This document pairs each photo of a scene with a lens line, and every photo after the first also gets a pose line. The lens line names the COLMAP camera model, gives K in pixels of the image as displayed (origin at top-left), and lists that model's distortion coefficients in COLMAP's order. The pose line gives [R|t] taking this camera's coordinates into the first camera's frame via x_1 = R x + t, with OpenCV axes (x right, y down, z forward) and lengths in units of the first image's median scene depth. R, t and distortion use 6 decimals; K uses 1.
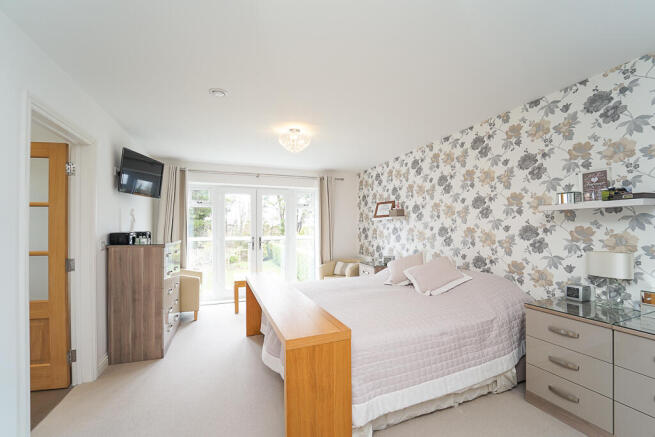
lens RADIAL K [[272.1, 0, 337.6], [0, 272.1, 225.6], [0, 0, 1]] dist [-0.018931, 0.000786]
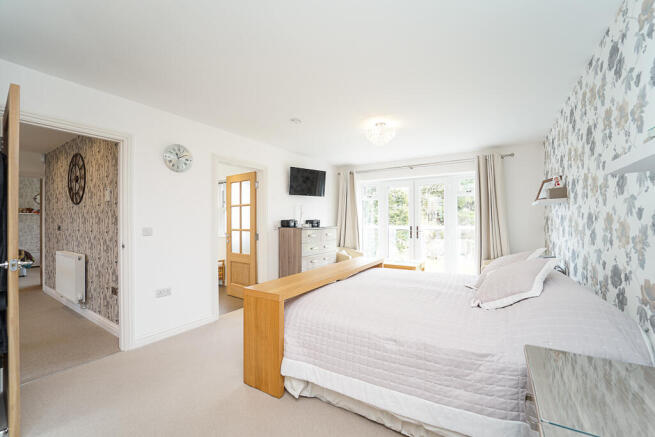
lens RADIAL K [[272.1, 0, 334.1], [0, 272.1, 219.6], [0, 0, 1]] dist [-0.018931, 0.000786]
pose [[0.592590, 0.000543, -0.805504, 0.593011], [0.006756, 0.999961, 0.005645, 0.013863], [0.805476, -0.008787, 0.592563, 0.225285]]
